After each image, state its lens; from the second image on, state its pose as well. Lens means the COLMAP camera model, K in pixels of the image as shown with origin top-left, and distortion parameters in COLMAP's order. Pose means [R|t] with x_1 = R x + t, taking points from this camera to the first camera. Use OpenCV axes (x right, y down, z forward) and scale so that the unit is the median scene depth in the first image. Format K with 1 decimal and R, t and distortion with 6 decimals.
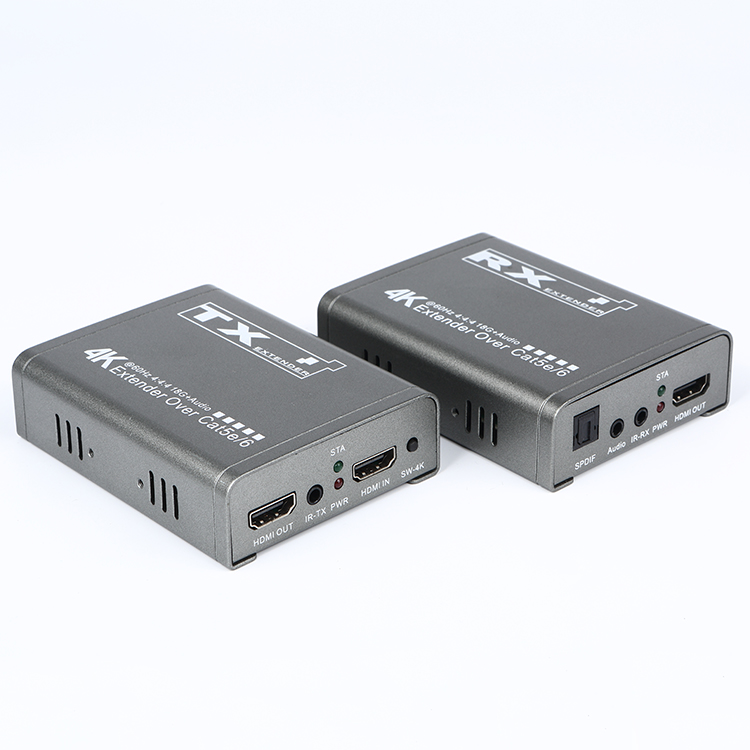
lens RADIAL K [[2025.7, 0, 334.6], [0, 2025.7, 374.3], [0, 0, 1]] dist [0.465937, -0.066379]
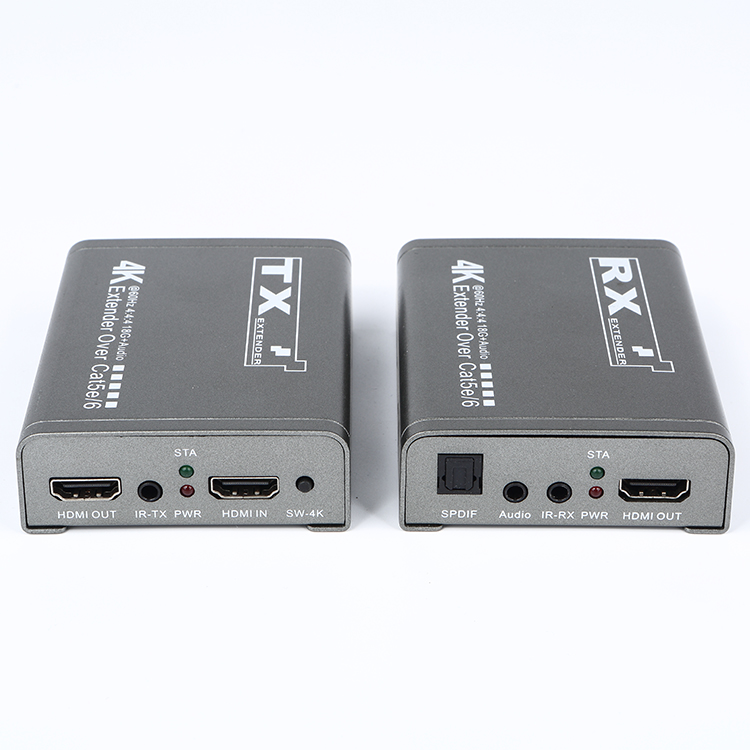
lens RADIAL K [[2219.9, 0, 375.0], [0, 2219.9, 375.0], [0, 0, 1]] dist [0.407751, 0.022152]
pose [[0.755484, 0.338856, -0.560732, 0.560790], [-0.316543, 0.938125, 0.140434, -0.120601], [0.573624, 0.071400, 0.816001, 0.234852]]
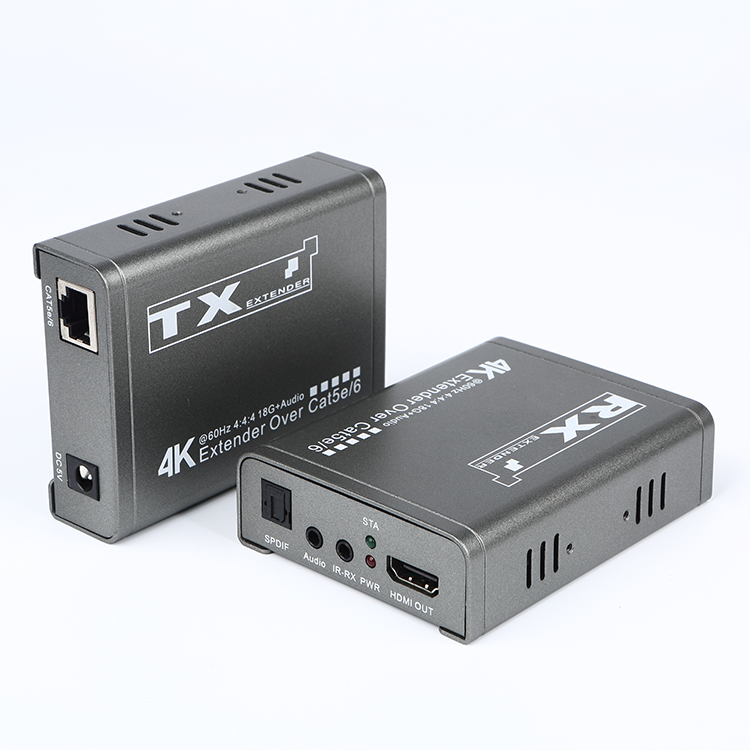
lens RADIAL K [[2219.9, 0, 375.0], [0, 2219.9, 375.0], [0, 0, 1]] dist [0.407751, 0.022152]
pose [[0.125908, 0.414679, -0.901215, 0.935088], [-0.459317, 0.829574, 0.317544, -0.332164], [0.879304, 0.373962, 0.294919, 0.698931]]
